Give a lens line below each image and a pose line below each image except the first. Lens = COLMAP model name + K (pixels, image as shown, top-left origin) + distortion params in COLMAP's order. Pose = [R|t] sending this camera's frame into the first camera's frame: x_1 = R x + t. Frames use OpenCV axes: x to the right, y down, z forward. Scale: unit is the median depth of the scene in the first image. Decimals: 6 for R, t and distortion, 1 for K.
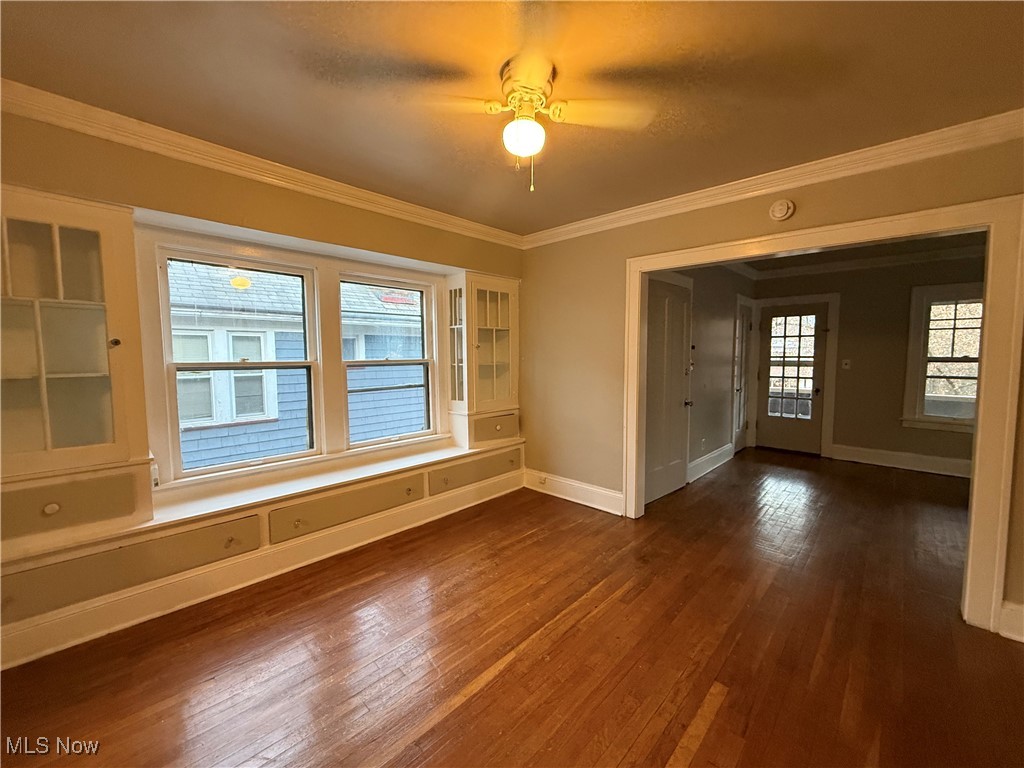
lens RADIAL K [[408.1, 0, 504.9], [0, 408.1, 384.1], [0, 0, 1]] dist [0.002025, 0.000623]
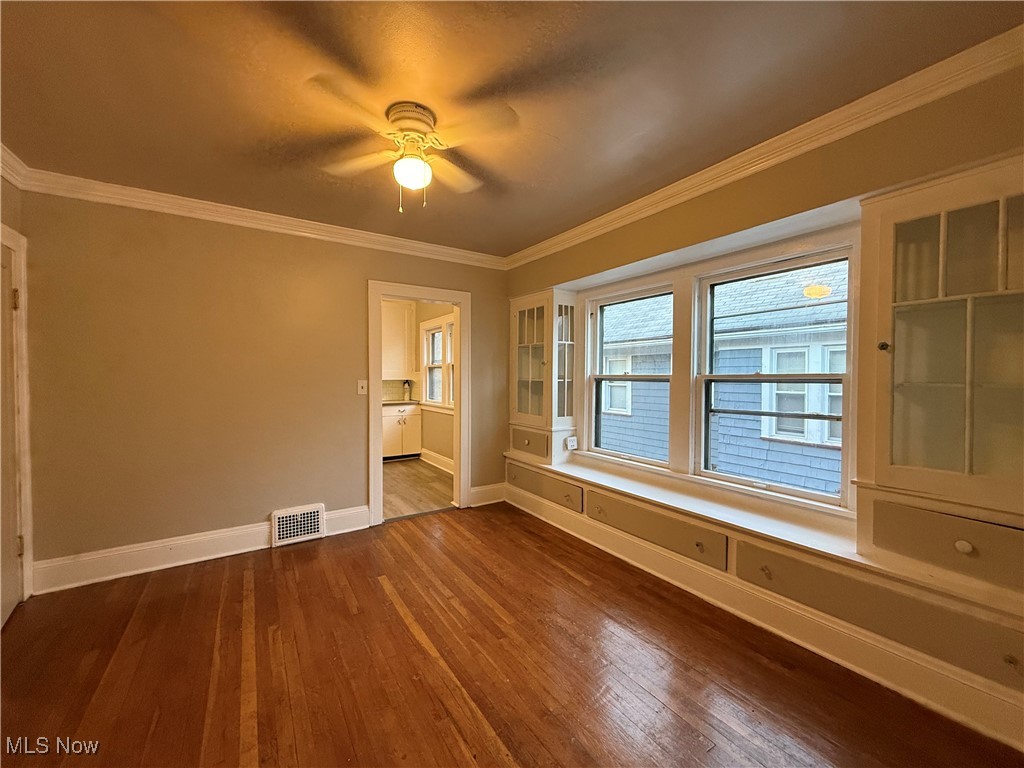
lens RADIAL K [[408.1, 0, 512.1], [0, 408.1, 384.2], [0, 0, 1]] dist [0.002025, 0.000623]
pose [[-0.214292, 0.024842, -0.976454, 0.610915], [-0.067982, 0.996873, 0.040281, -0.047798], [0.974401, 0.075013, -0.211933, 0.854652]]
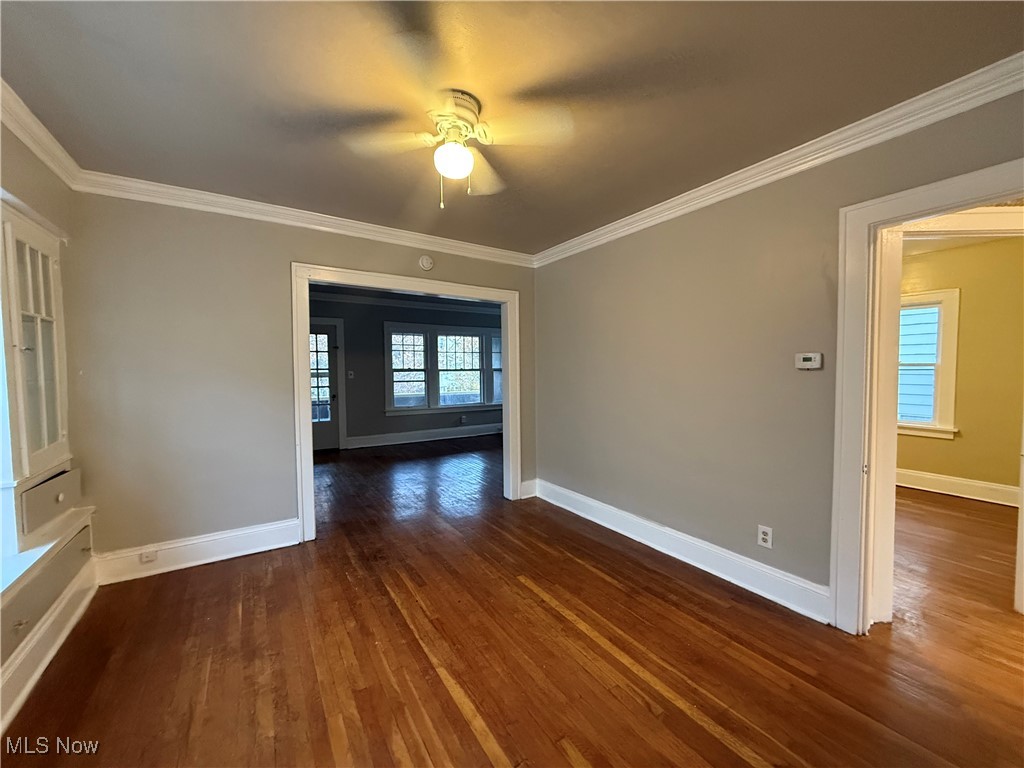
lens RADIAL K [[408.1, 0, 511.6], [0, 408.1, 387.5], [0, 0, 1]] dist [0.002025, 0.000623]
pose [[0.225903, -0.048681, 0.972933, -0.542271], [0.075775, 0.996603, 0.032271, -0.018663], [-0.971198, 0.066434, 0.228824, 0.356997]]
